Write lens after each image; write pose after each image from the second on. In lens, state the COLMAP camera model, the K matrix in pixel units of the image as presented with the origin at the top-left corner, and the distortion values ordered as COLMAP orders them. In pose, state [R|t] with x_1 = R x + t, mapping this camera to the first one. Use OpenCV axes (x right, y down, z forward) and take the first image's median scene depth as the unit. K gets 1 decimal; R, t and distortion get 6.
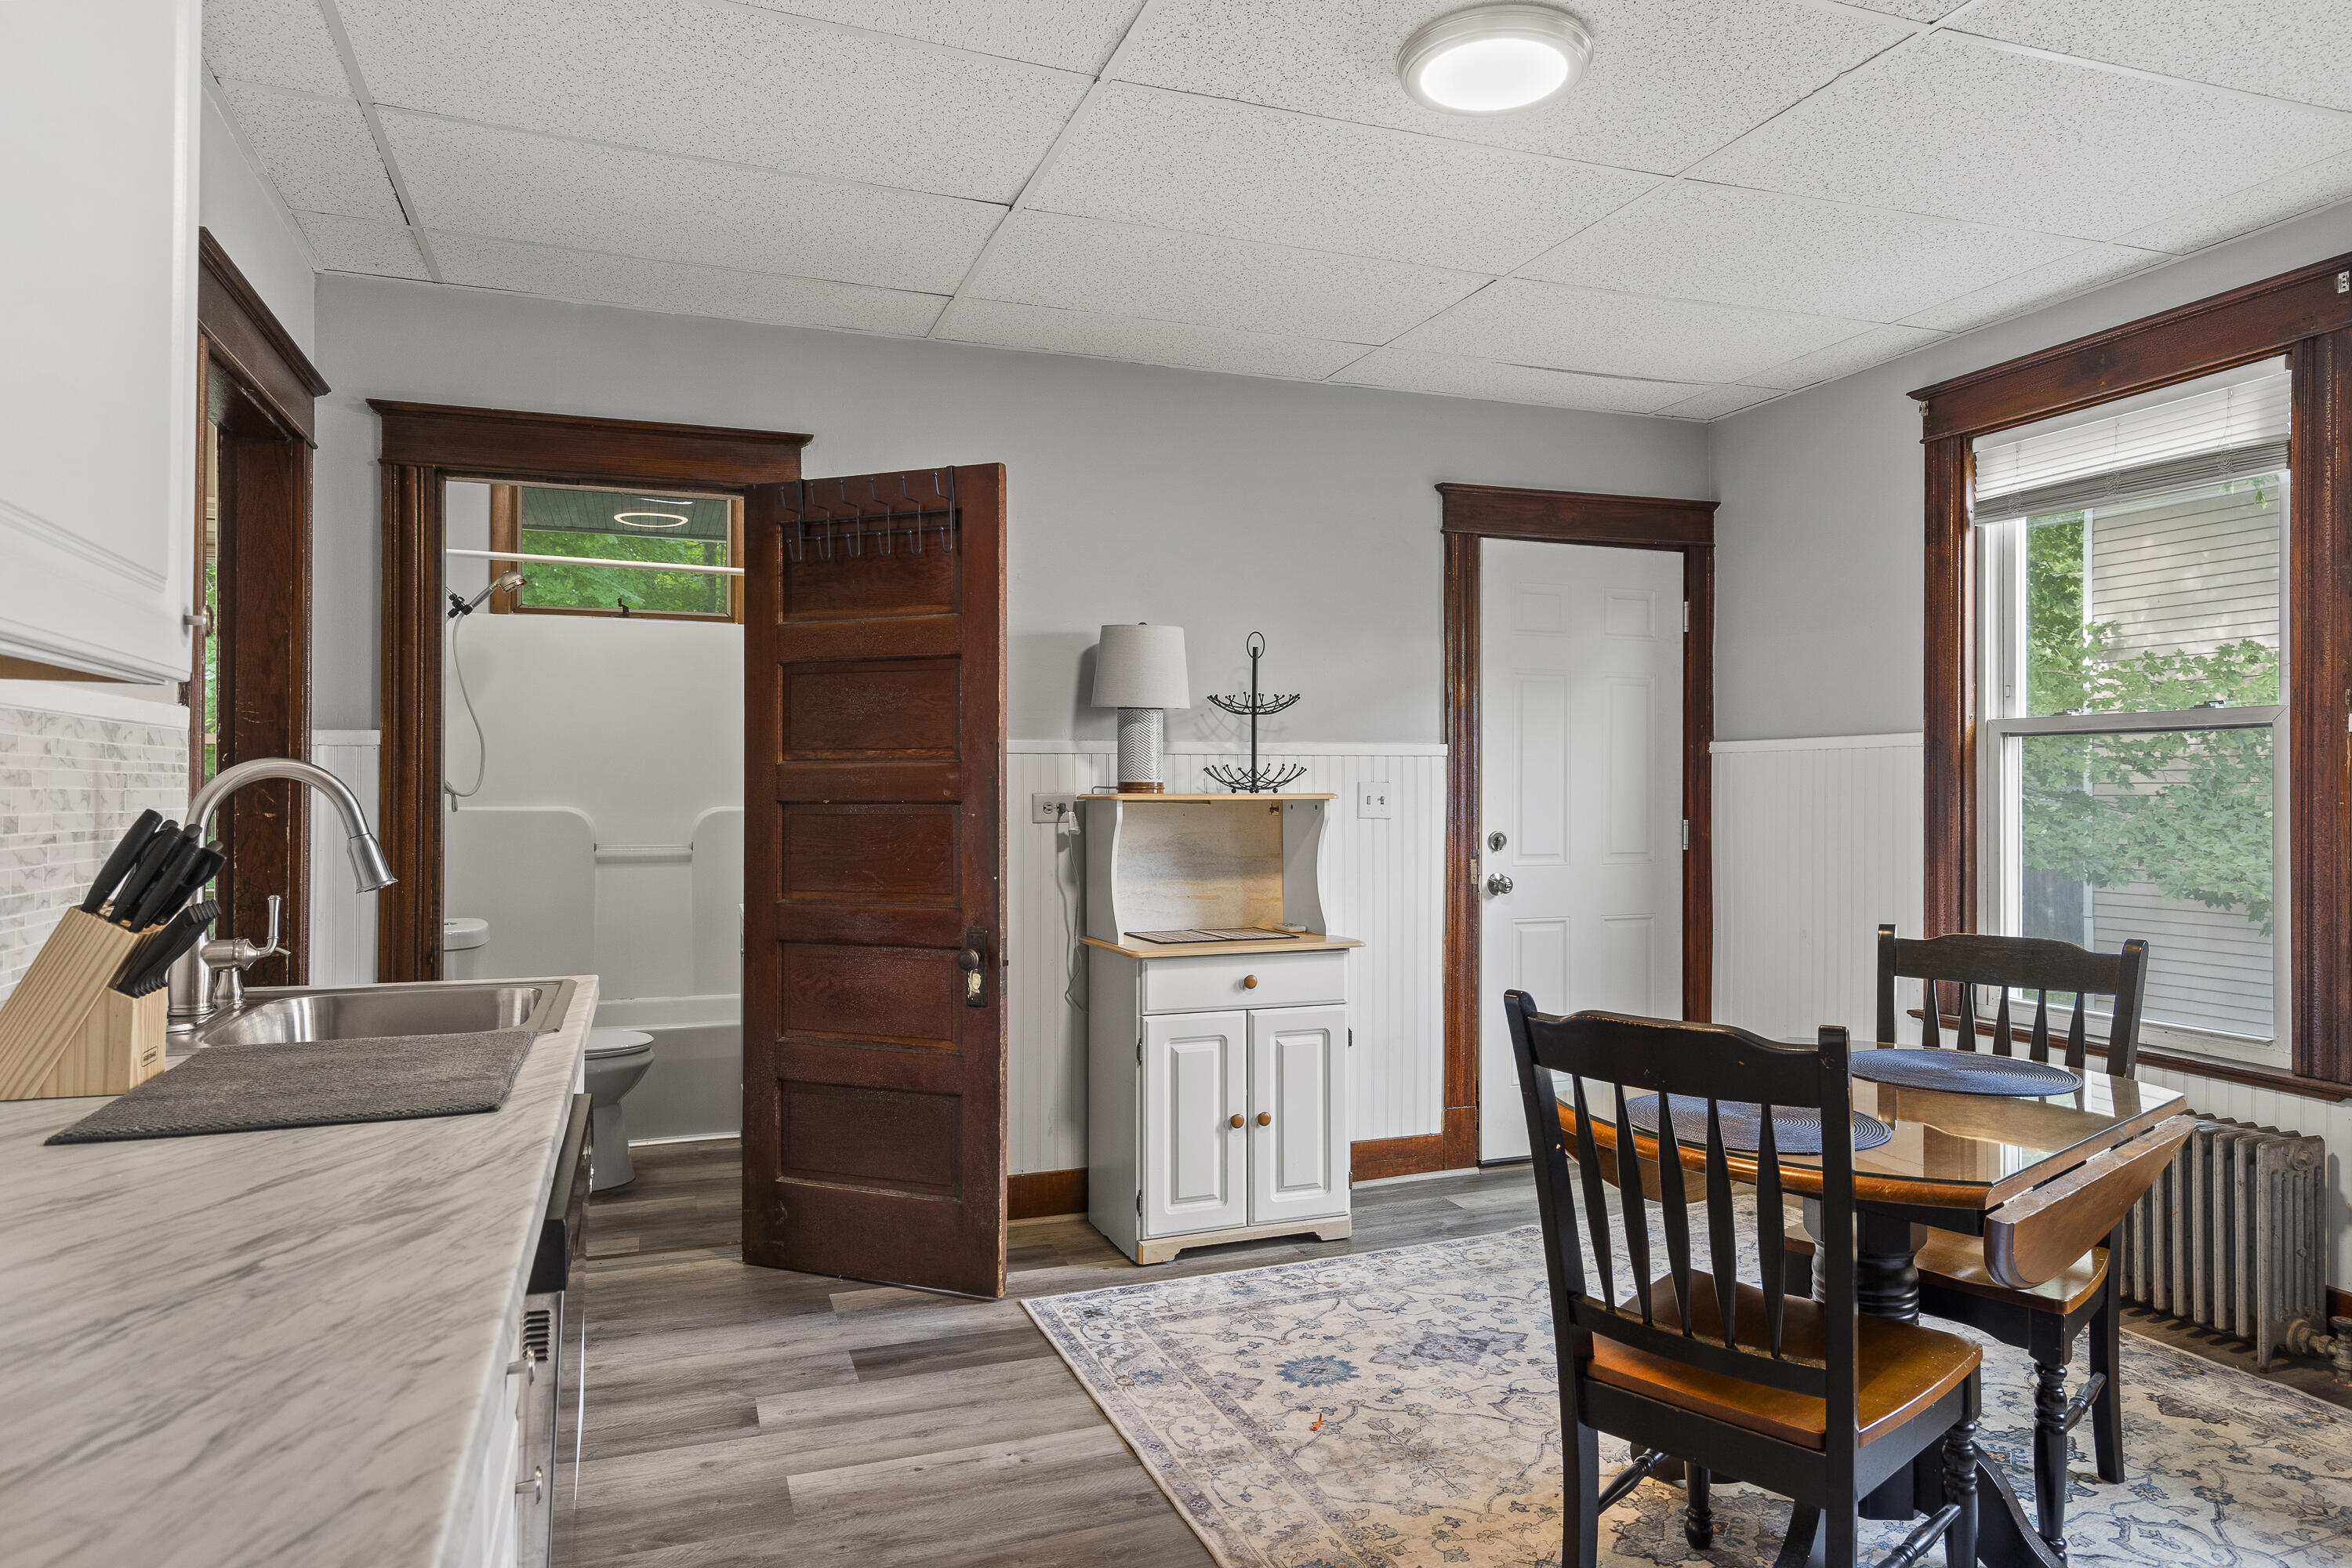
lens RADIAL K [[1475.3, 0, 1176.0], [0, 1475.3, 784.0], [0, 0, 1]] dist [-0.000392, -0.000159]
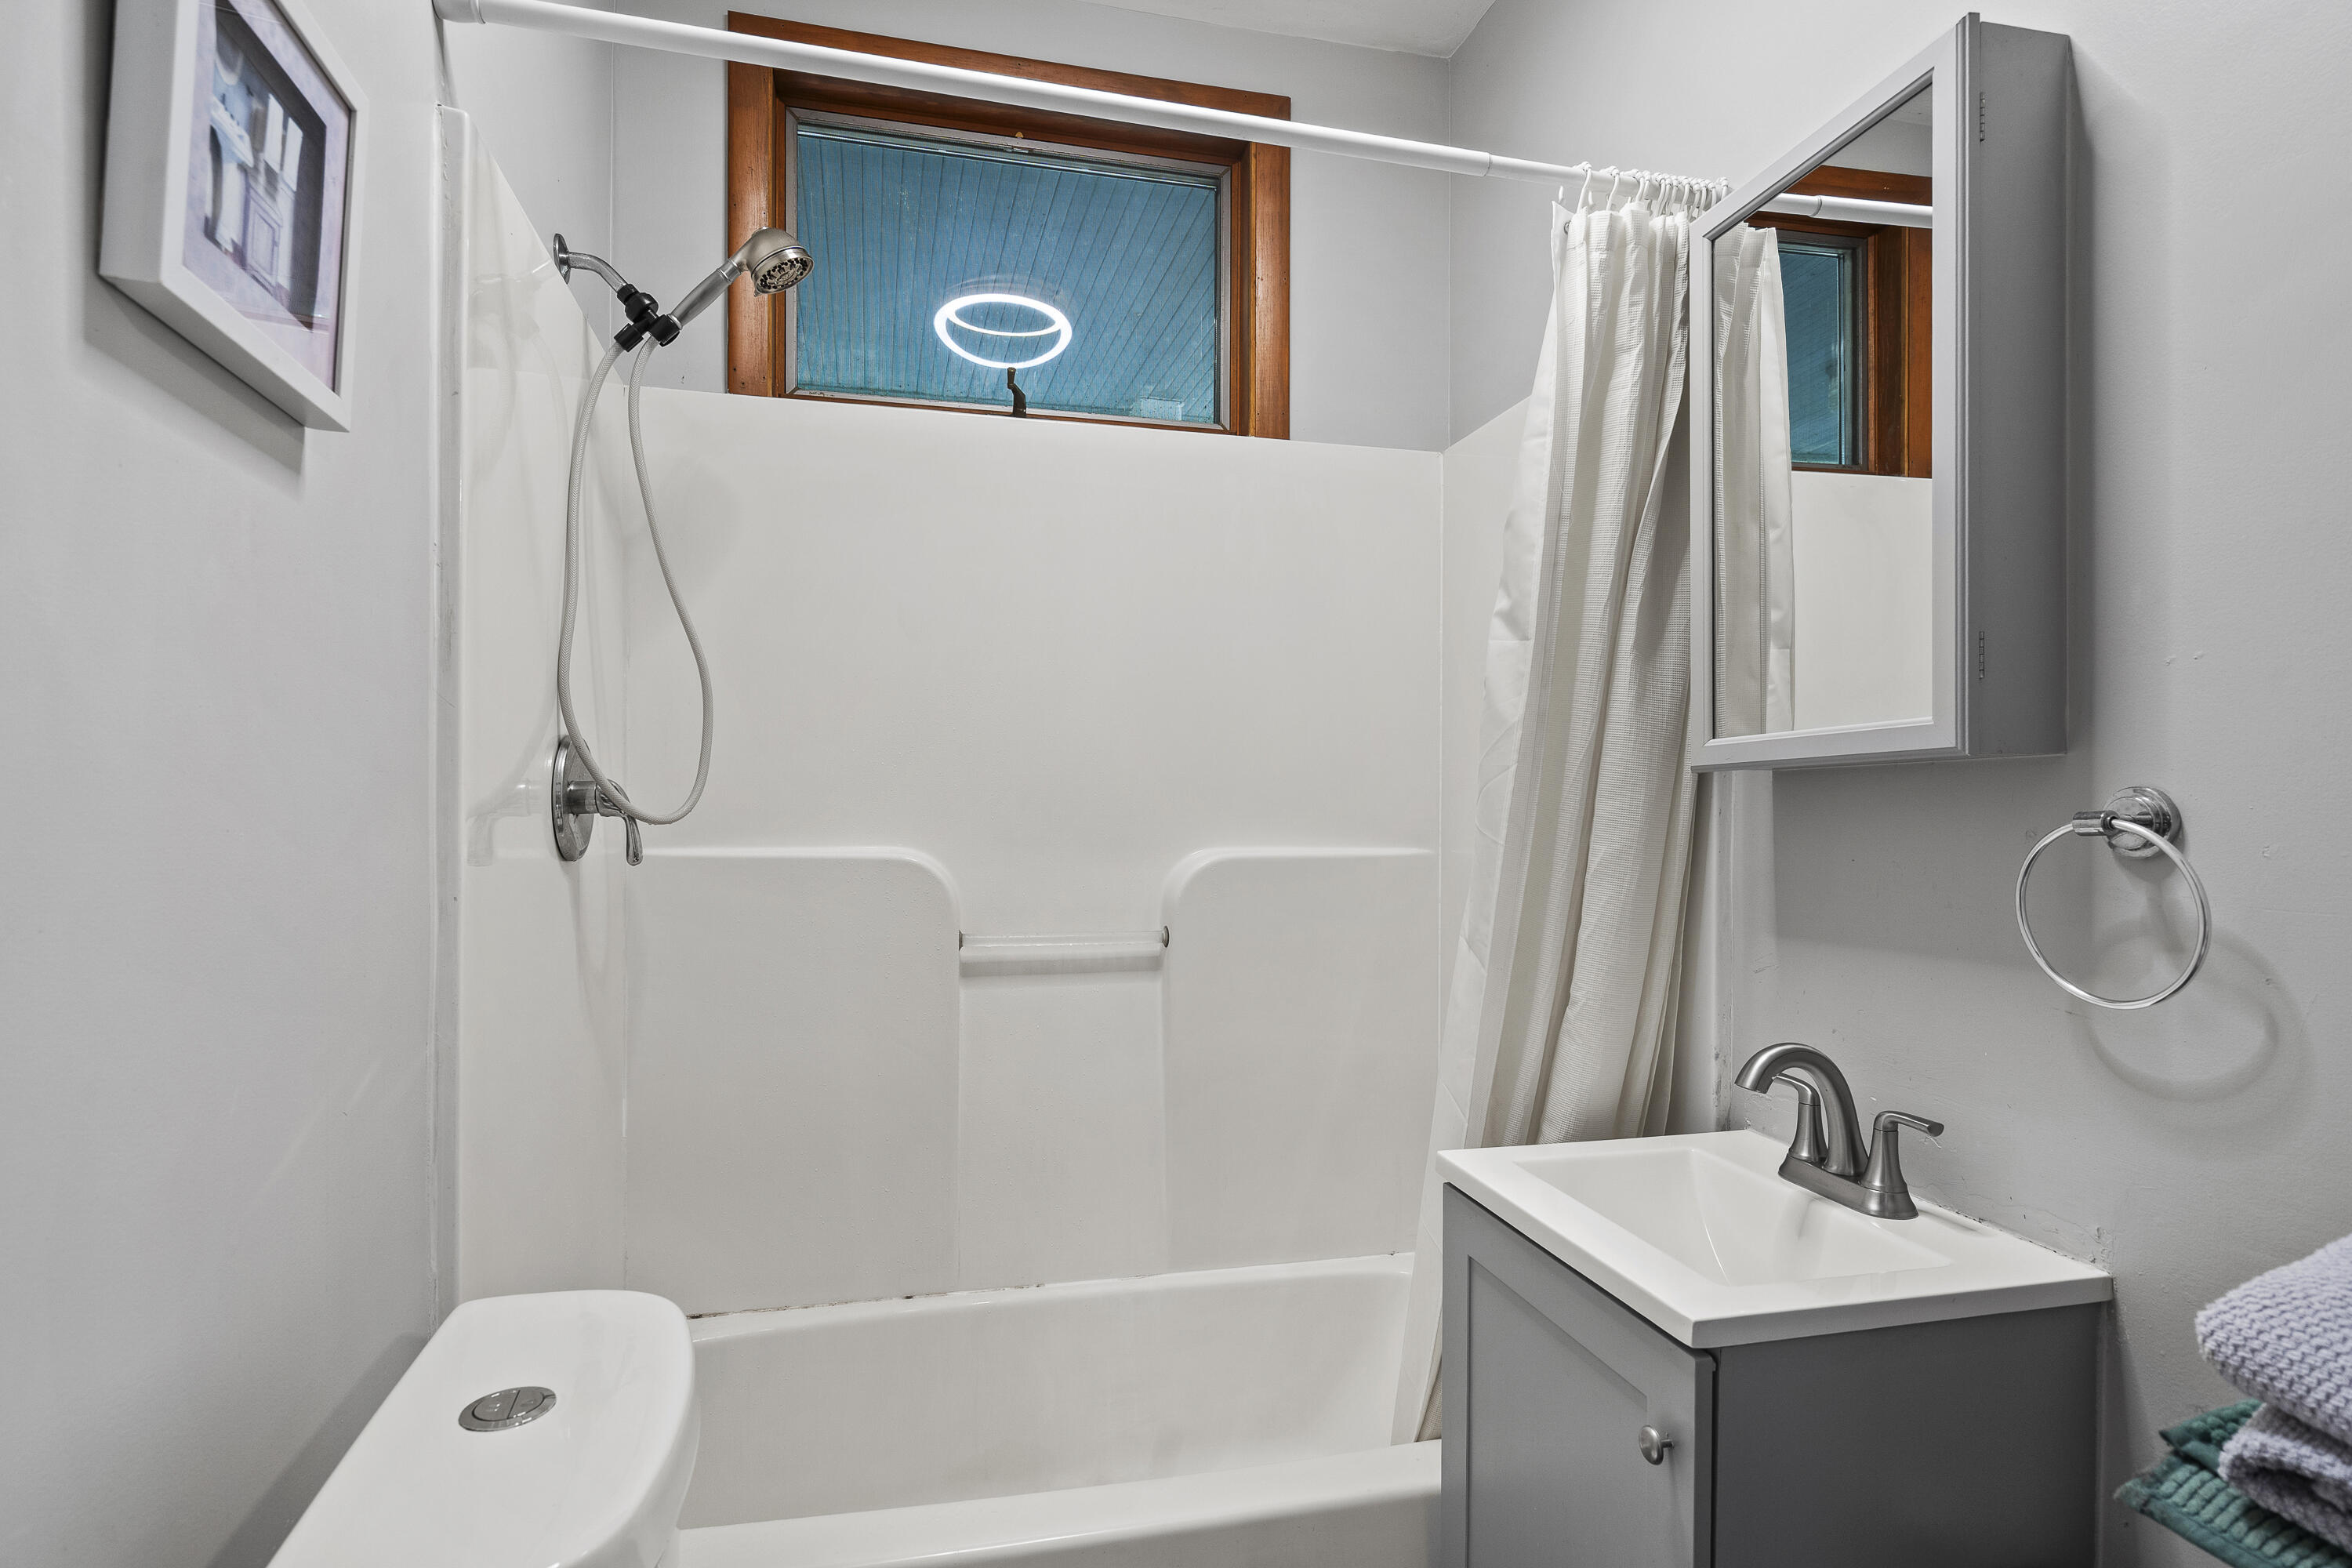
lens RADIAL K [[1220.9, 0, 1182.7], [0, 1220.9, 813.9], [0, 0, 1]] dist [0.026709, -0.000262]
pose [[0.994893, 0.002876, -0.100891, -0.313913], [-0.002981, 0.999995, -0.000890, 0.005505], [0.100888, 0.001187, 0.994897, 0.693743]]
